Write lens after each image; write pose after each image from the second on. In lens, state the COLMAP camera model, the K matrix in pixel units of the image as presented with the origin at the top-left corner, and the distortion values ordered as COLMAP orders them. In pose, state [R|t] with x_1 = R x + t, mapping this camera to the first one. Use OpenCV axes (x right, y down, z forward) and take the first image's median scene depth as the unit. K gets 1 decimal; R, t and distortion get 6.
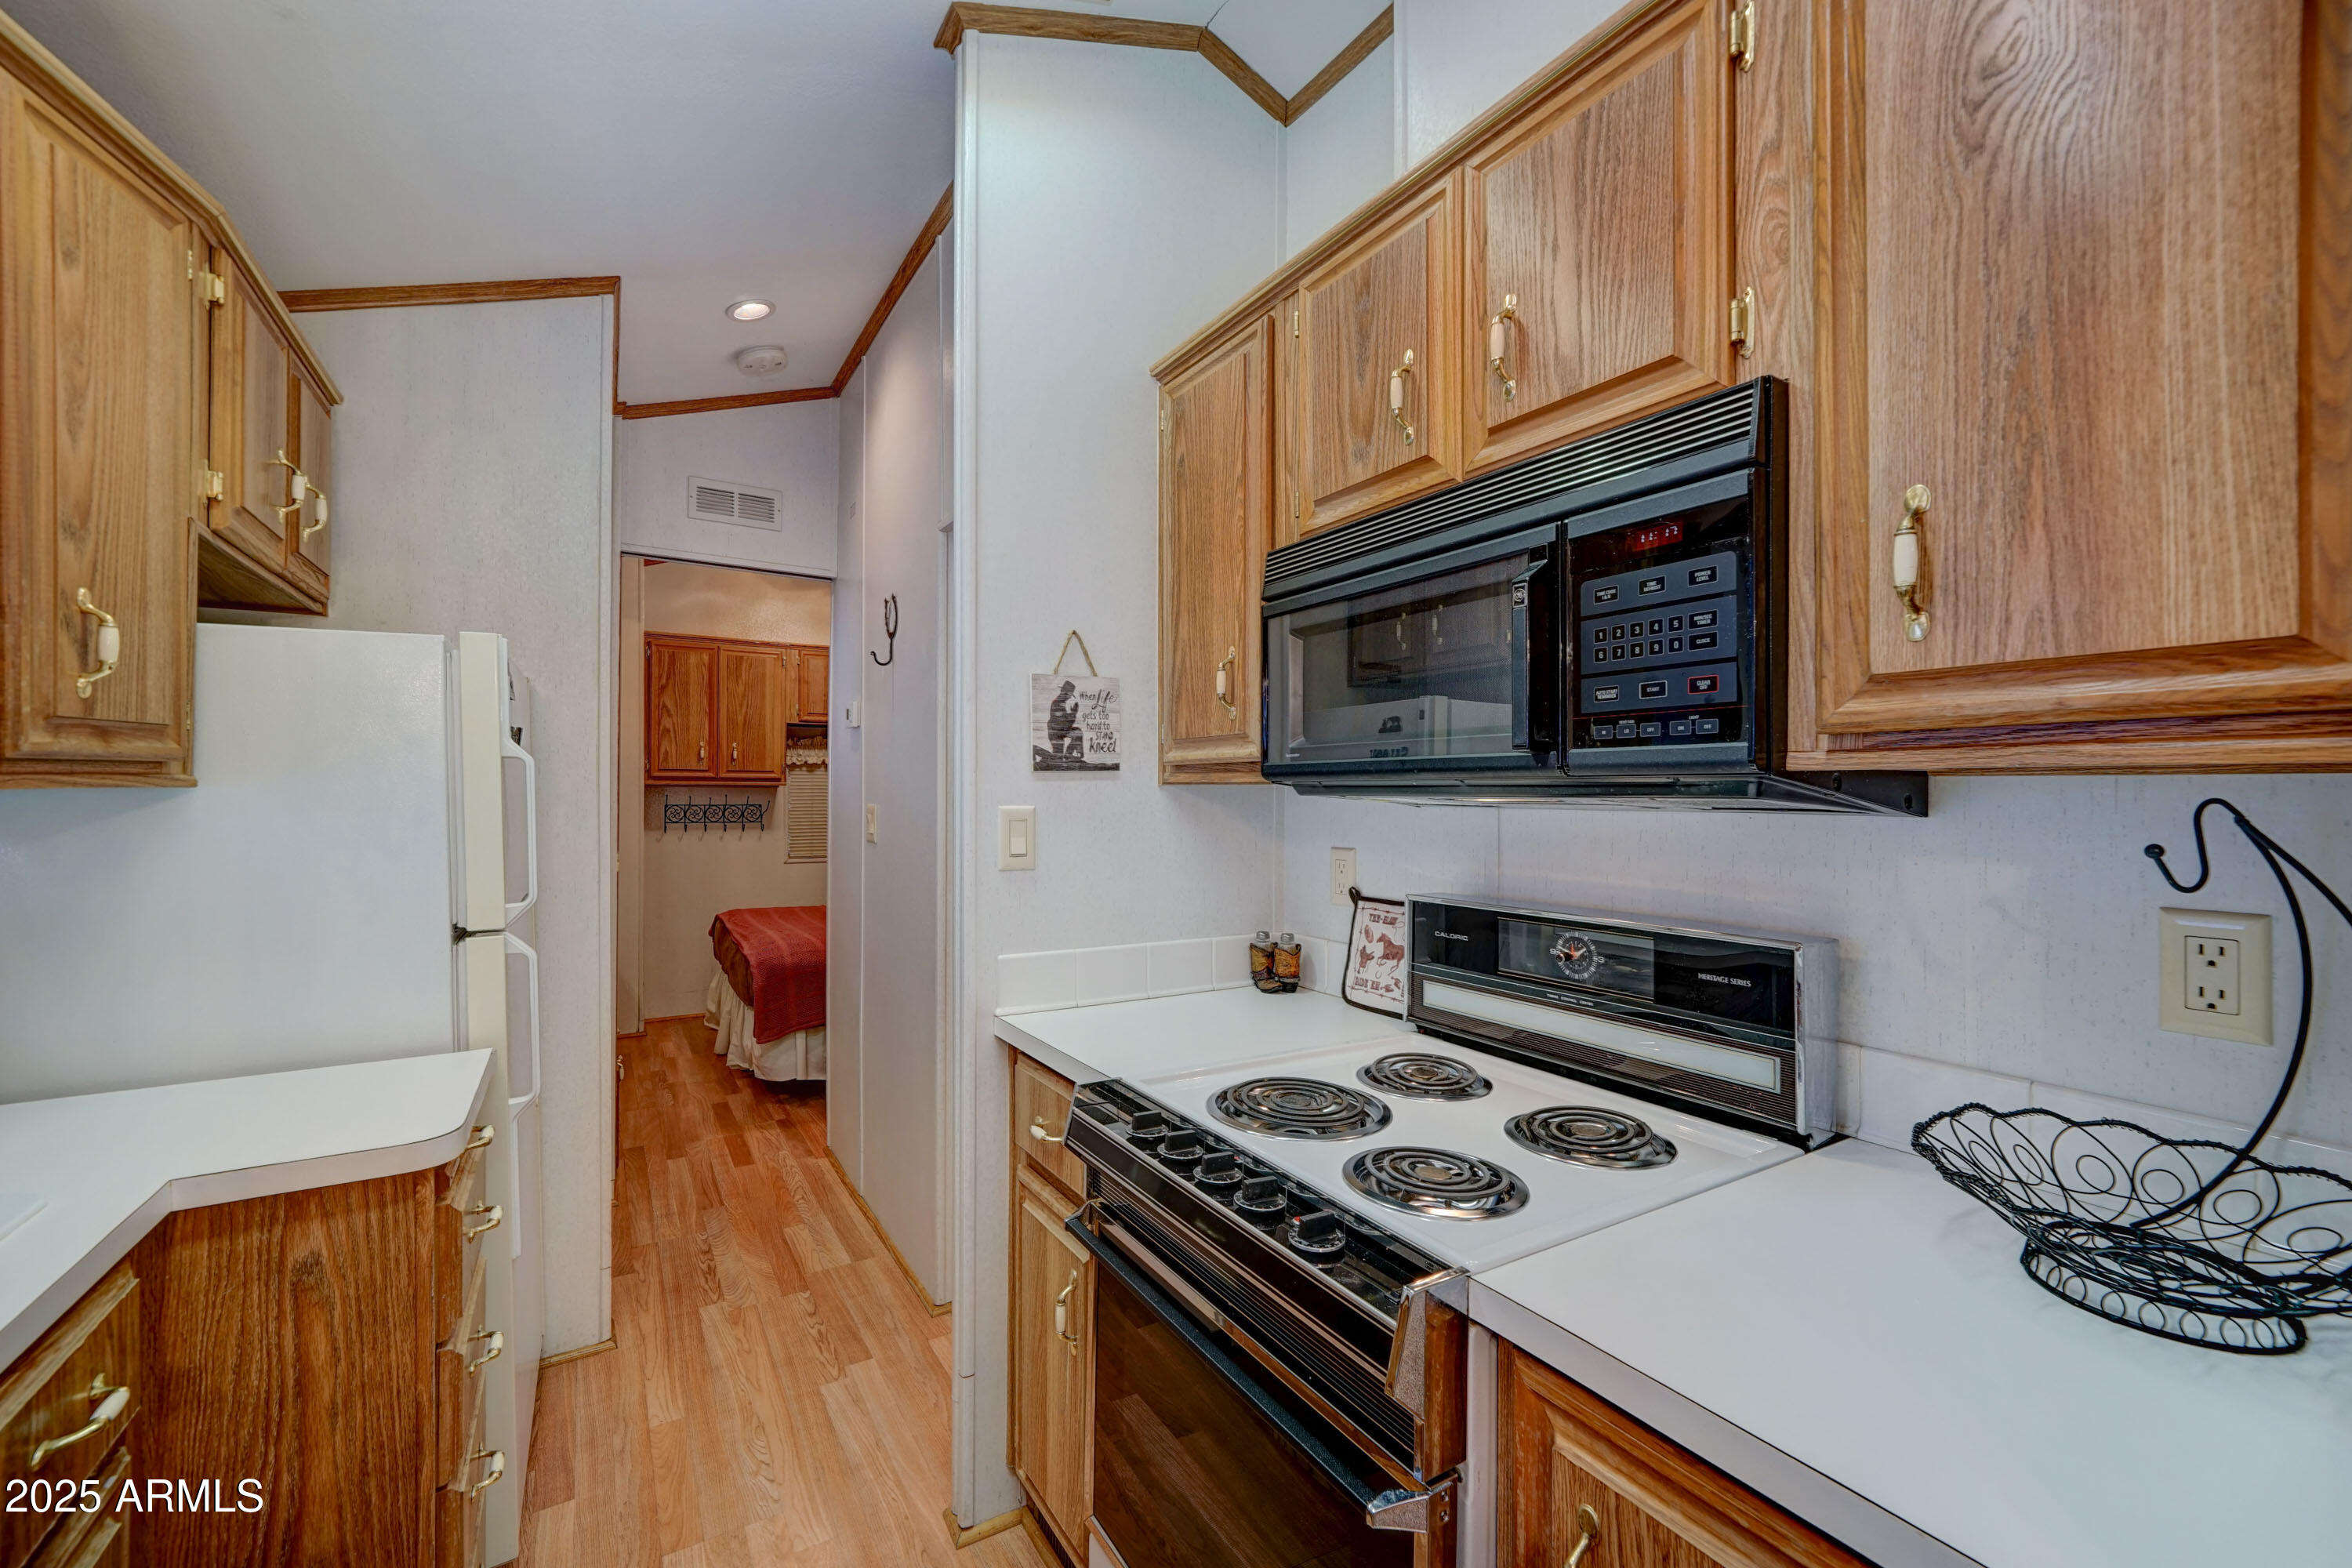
lens RADIAL K [[919.7, 0, 1170.1], [0, 919.7, 784.4], [0, 0, 1]] dist [0.001888, 0.000056]
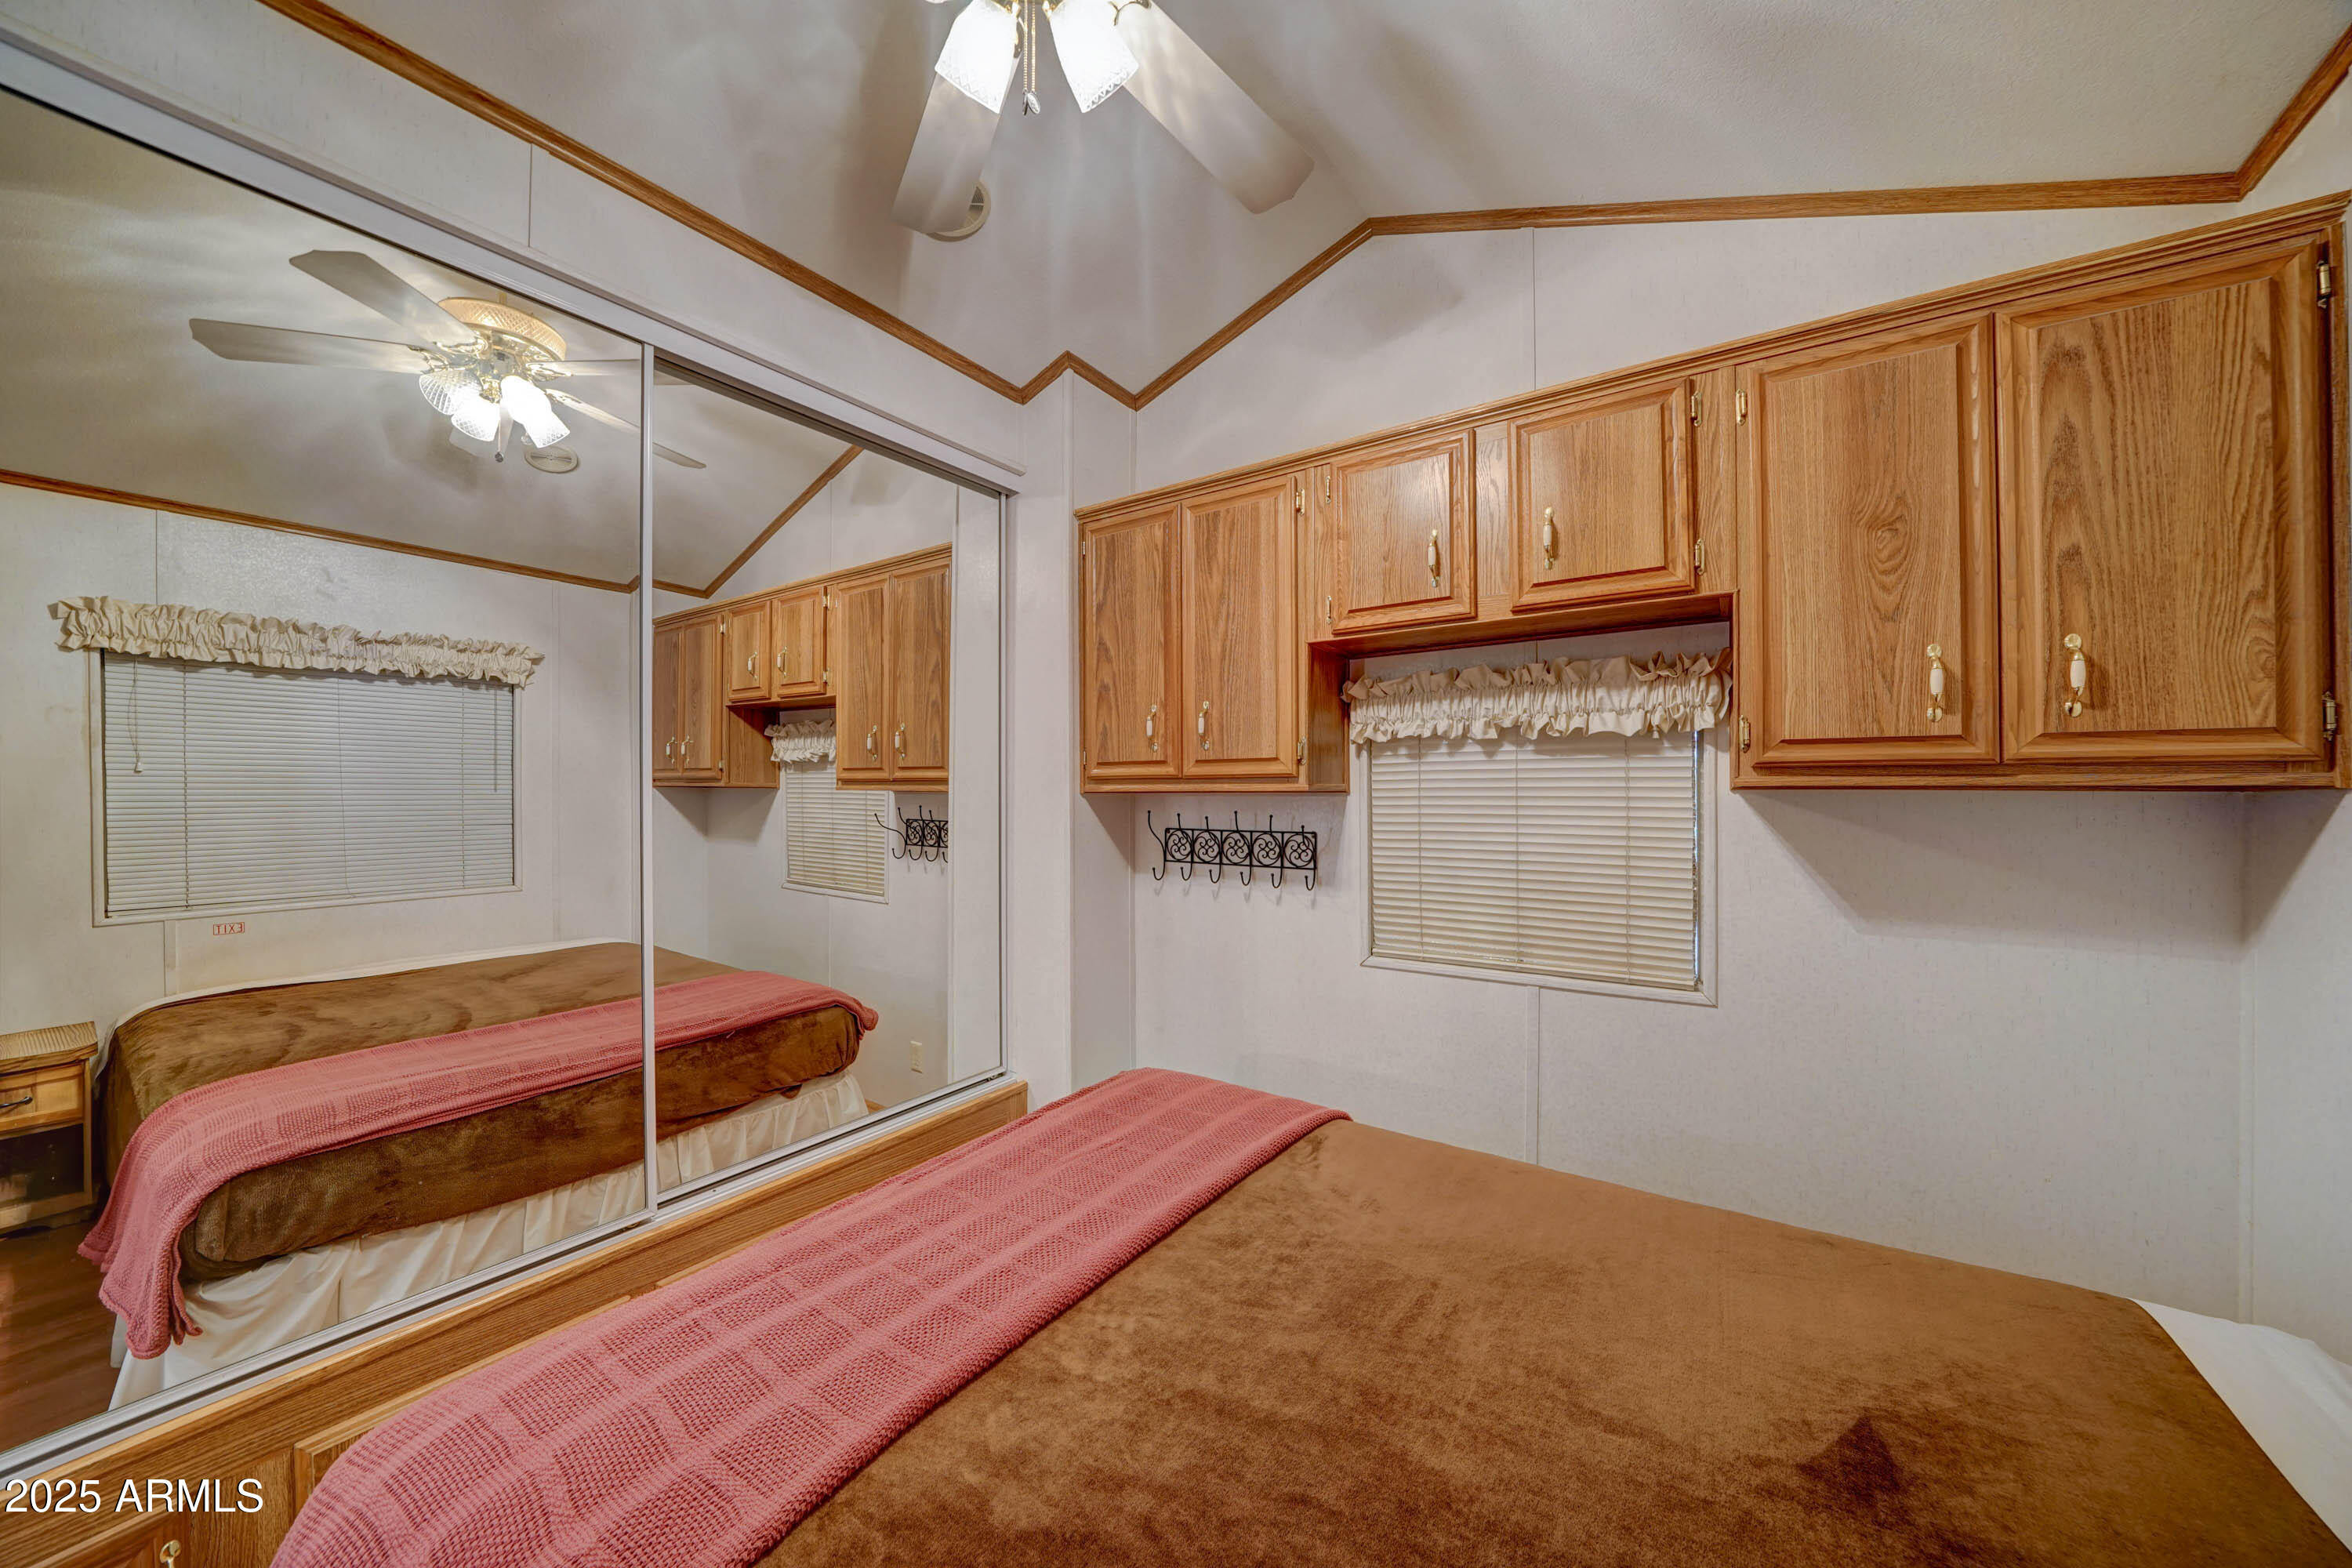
lens RADIAL K [[807.7, 0, 1177.6], [0, 807.7, 783.3], [0, 0, 1]] dist [-0.001559, -0.000067]
pose [[0.381136, -0.004206, -0.924509, -0.104614], [0.014422, 0.999895, 0.001396, -0.004502], [0.924406, -0.013866, 0.381157, 0.863737]]
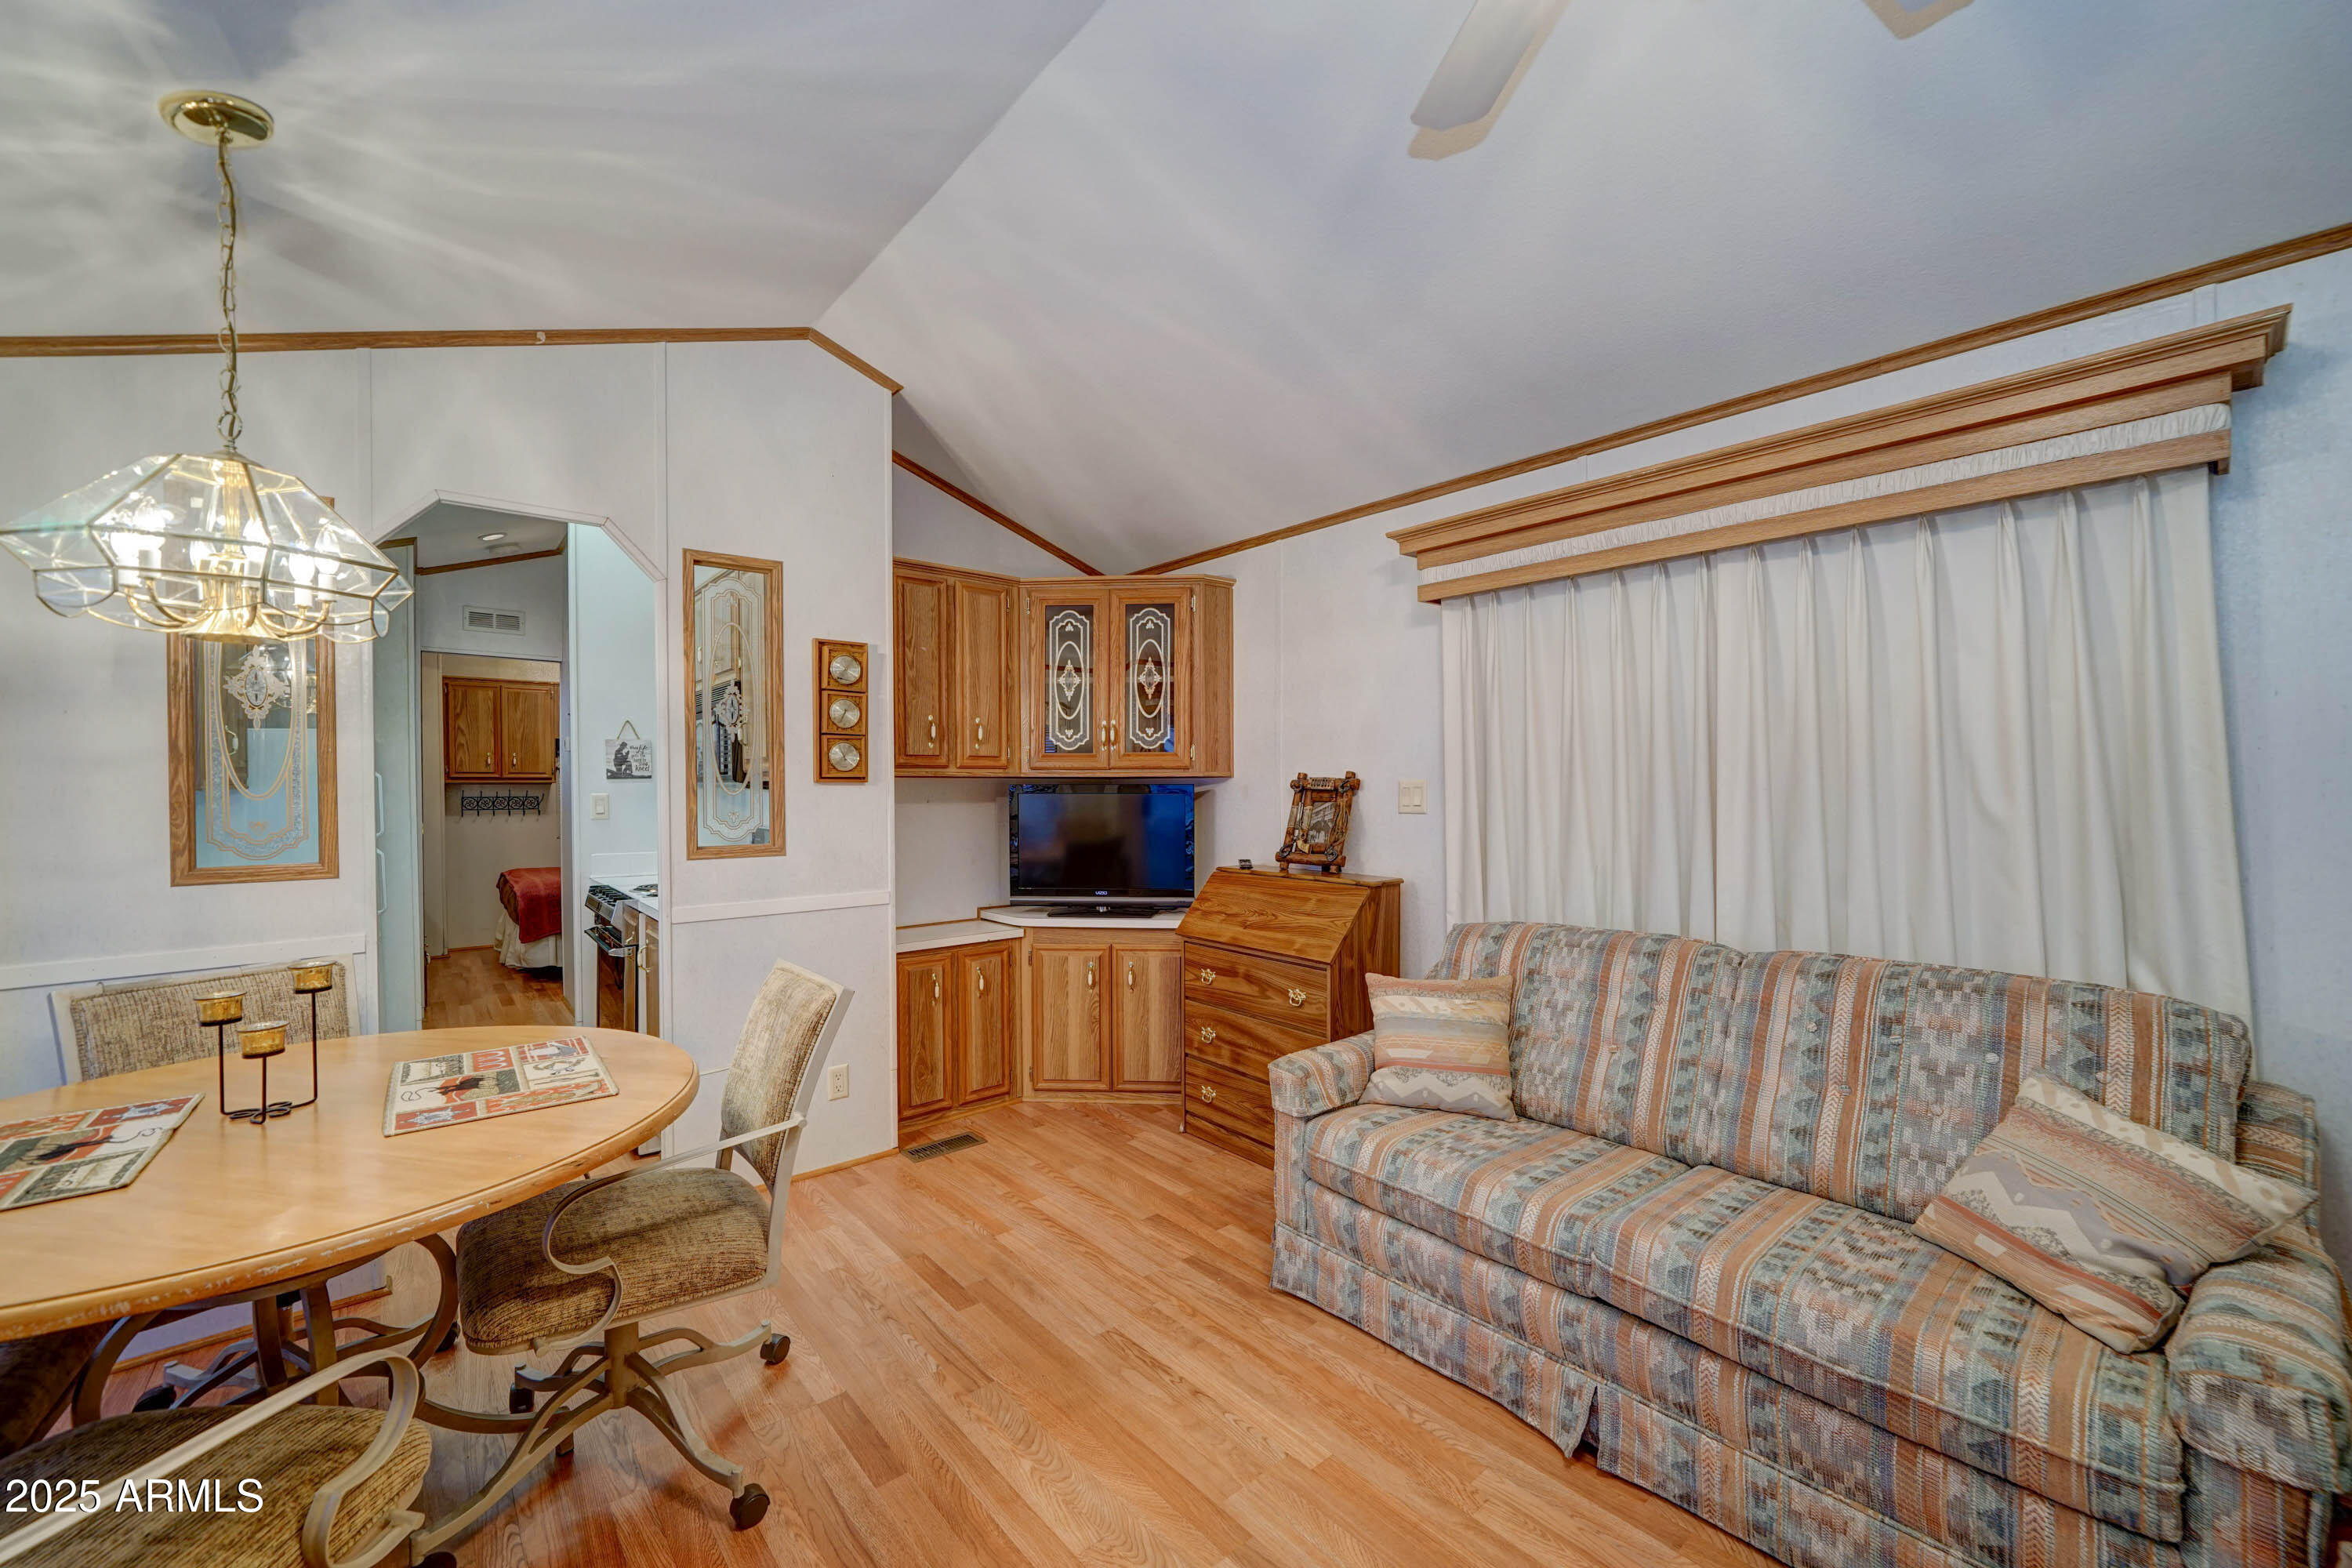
lens RADIAL K [[919.7, 0, 1181.4], [0, 919.7, 796.2], [0, 0, 1]] dist [0.001888, 0.000056]
pose [[0.989728, -0.006931, 0.142797, 0.355570], [0.003939, 0.999767, 0.021223, -0.005104], [-0.142910, -0.020442, 0.989524, -0.576598]]
